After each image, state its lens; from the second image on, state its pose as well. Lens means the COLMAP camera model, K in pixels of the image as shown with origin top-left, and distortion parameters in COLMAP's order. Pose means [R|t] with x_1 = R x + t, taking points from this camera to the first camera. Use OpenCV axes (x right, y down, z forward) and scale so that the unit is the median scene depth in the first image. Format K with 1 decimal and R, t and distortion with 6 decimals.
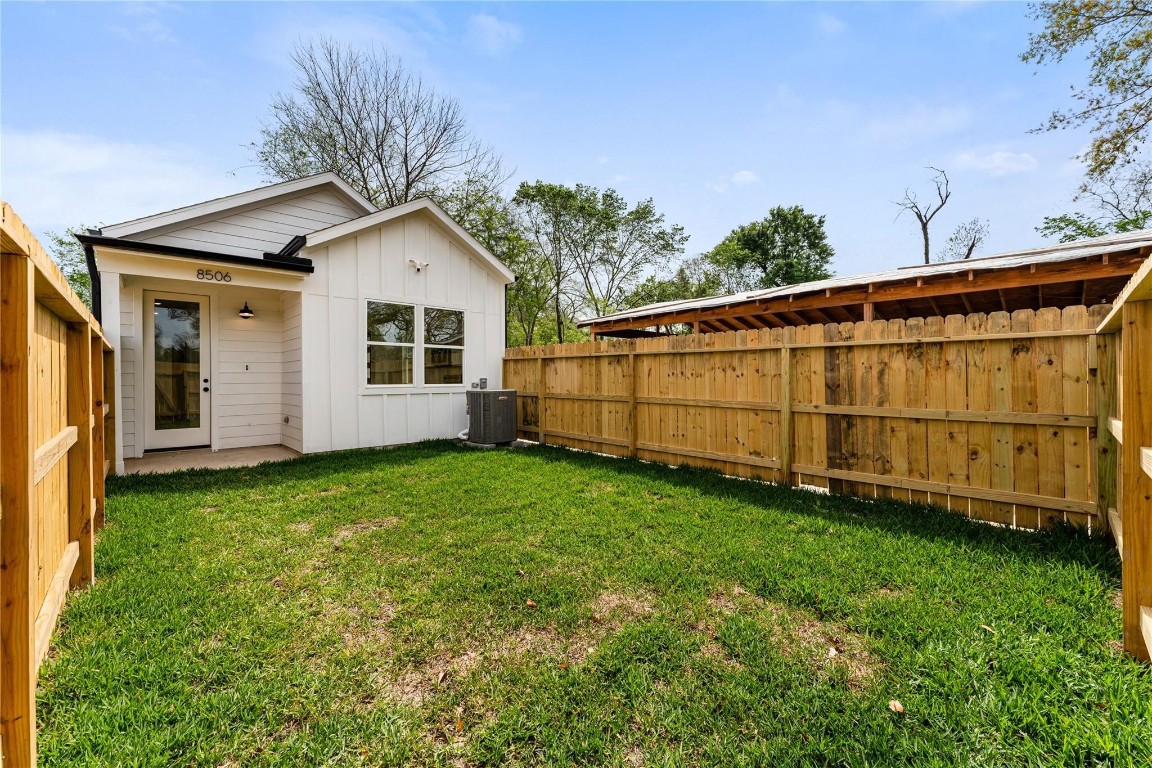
lens RADIAL K [[462.6, 0, 565.5], [0, 462.6, 377.9], [0, 0, 1]] dist [0.003239, -0.001187]
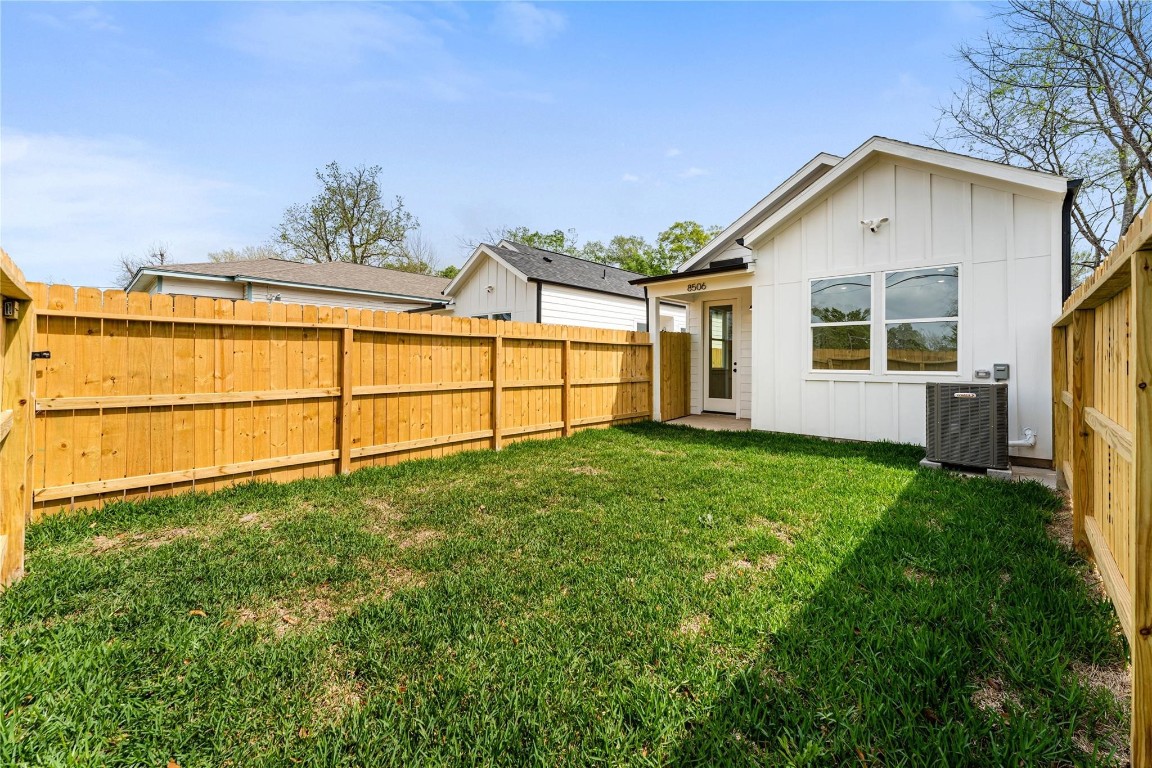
lens RADIAL K [[462.6, 0, 581.7], [0, 462.6, 358.9], [0, 0, 1]] dist [0.003239, -0.001187]
pose [[0.086567, -0.002615, -0.996243, 0.481094], [-0.005615, 0.999979, -0.003112, -0.001170], [0.996230, 0.005863, 0.086550, 0.451102]]
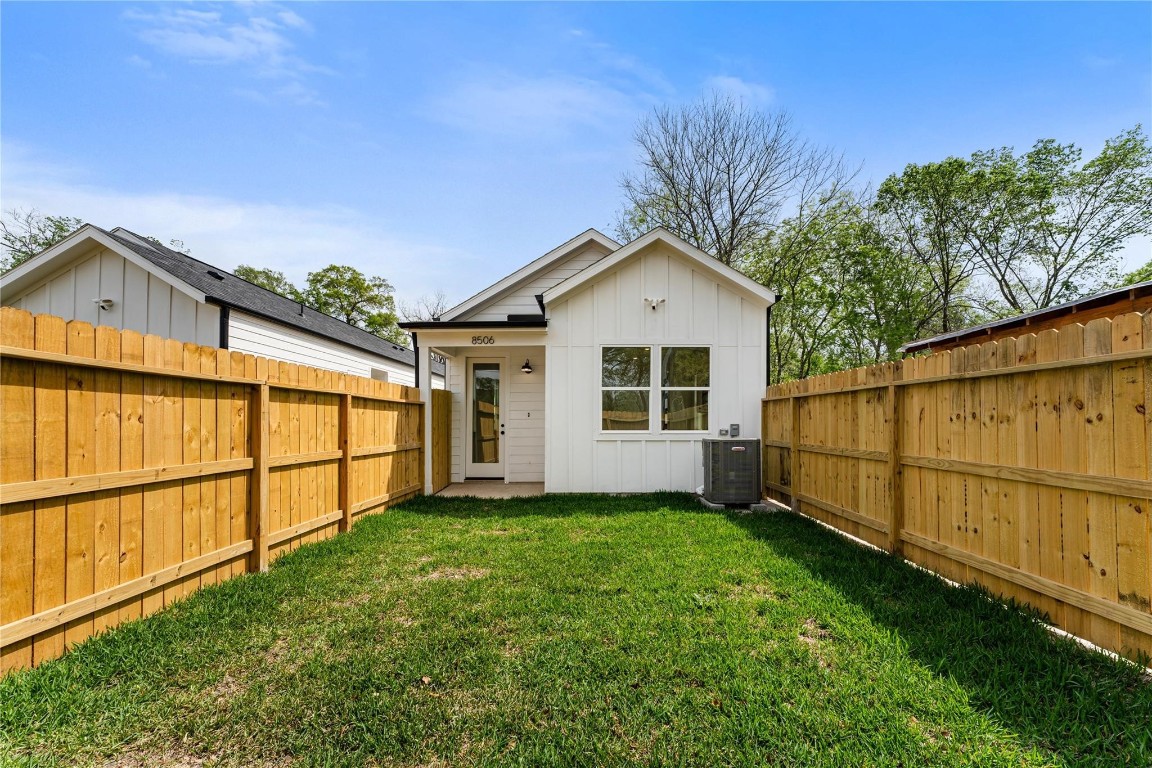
lens RADIAL K [[462.6, 0, 591.2], [0, 462.6, 422.8], [0, 0, 1]] dist [0.003239, -0.001187]
pose [[0.733411, -0.000096, -0.679785, 0.241848], [-0.001118, 0.999998, -0.001347, -0.000403], [0.679784, 0.001748, 0.733410, 0.247567]]
